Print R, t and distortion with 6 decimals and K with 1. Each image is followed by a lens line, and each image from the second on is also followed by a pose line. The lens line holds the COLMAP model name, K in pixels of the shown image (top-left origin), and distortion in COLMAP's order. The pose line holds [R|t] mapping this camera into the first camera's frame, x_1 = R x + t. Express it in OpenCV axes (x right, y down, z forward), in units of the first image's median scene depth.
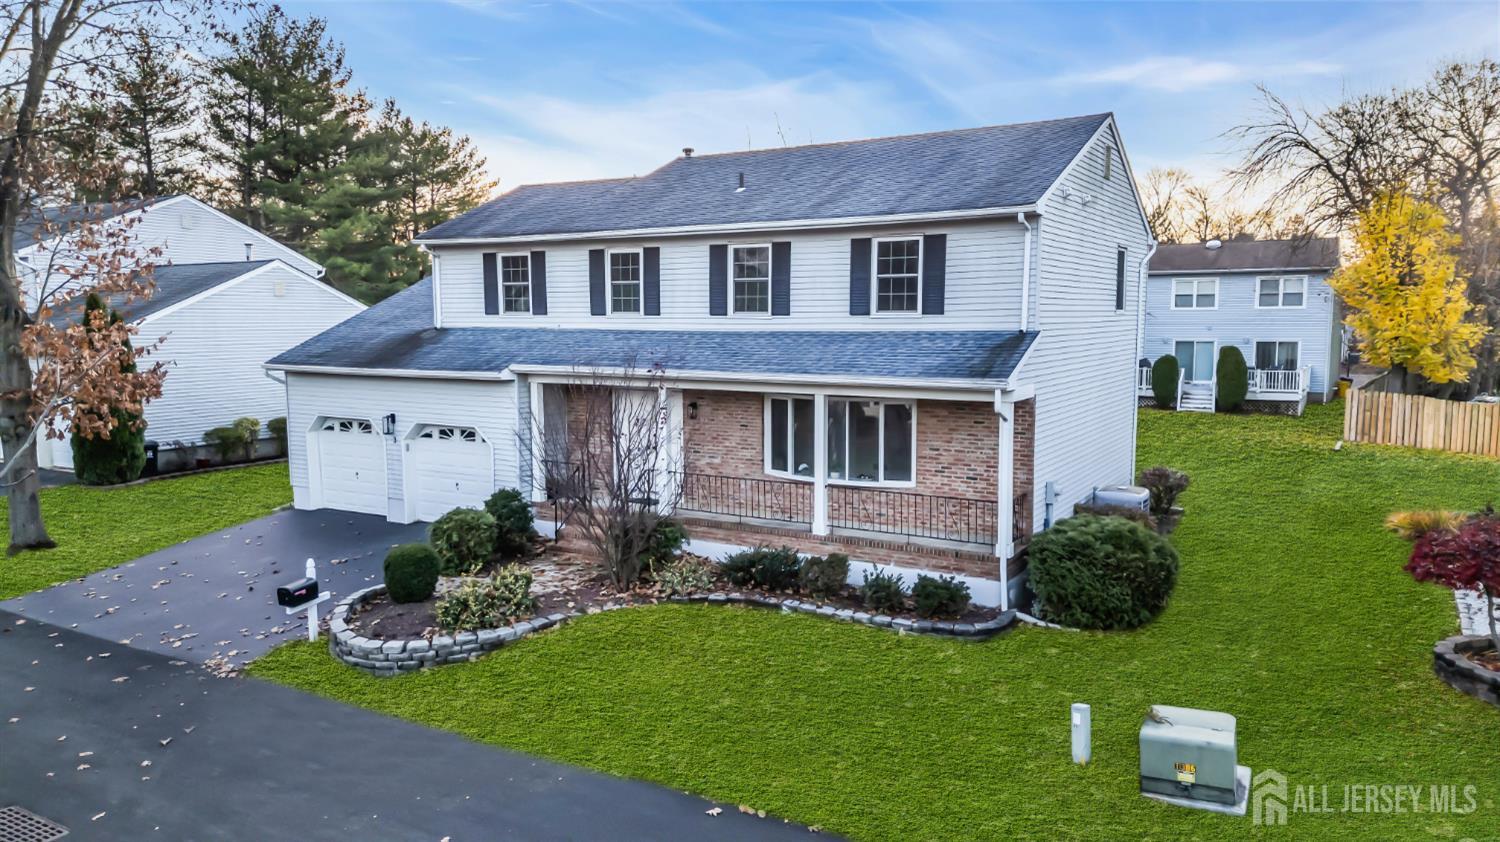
lens RADIAL K [[1054.4, 0, 750.0], [0, 1054.4, 421.0], [0, 0, 1]] dist [0.031328, -0.000788]
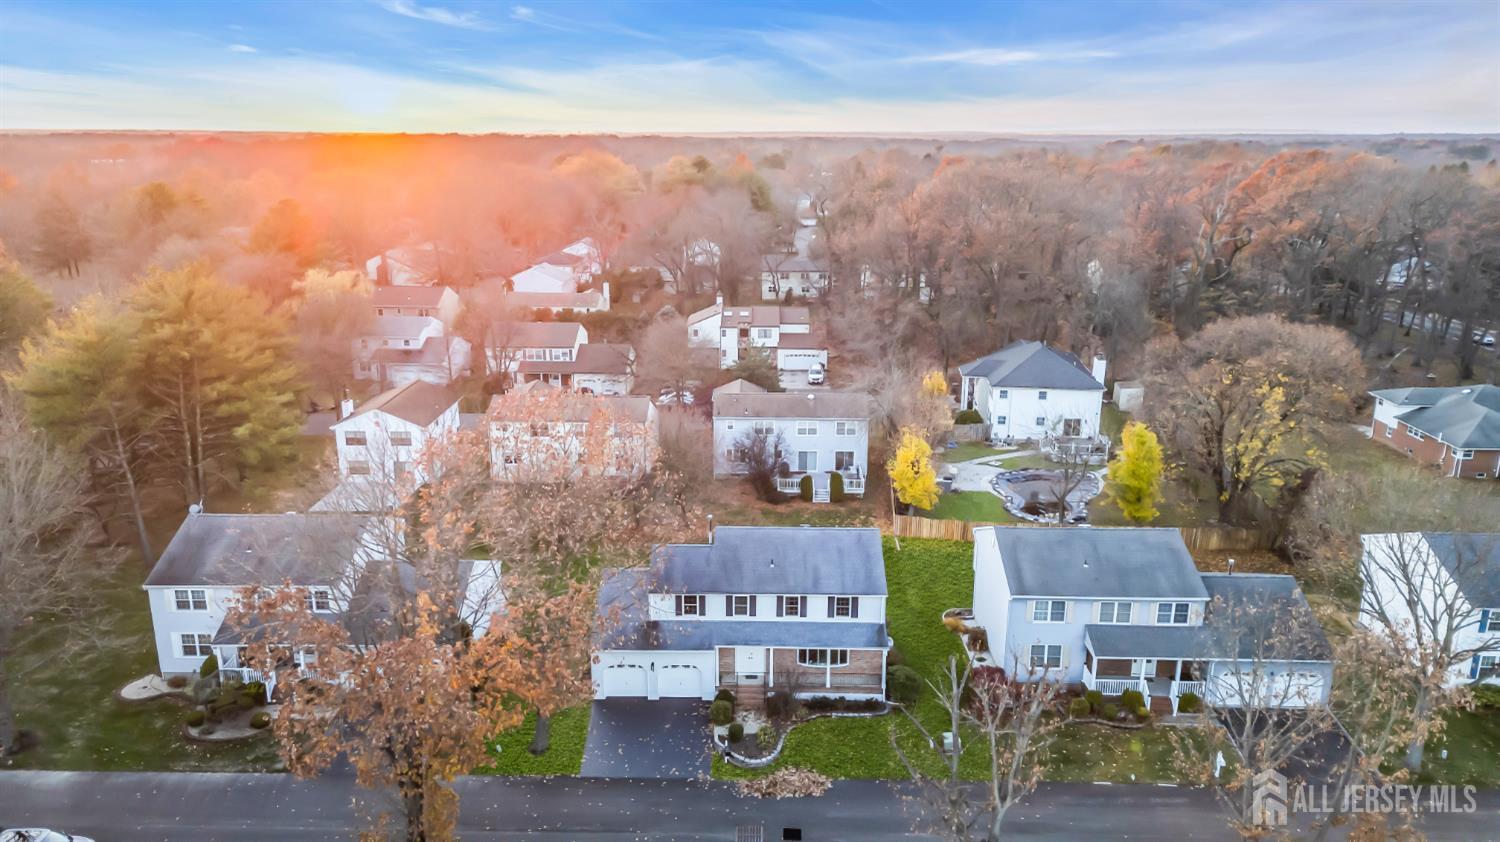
lens RADIAL K [[1054.4, 0, 750.0], [0, 1054.4, 421.0], [0, 0, 1]] dist [0.031328, -0.000788]
pose [[0.861712, -0.123283, 0.492192, -1.513030], [0.034354, 0.981983, 0.185819, -1.208929], [-0.506233, -0.143213, 0.850422, -1.435052]]
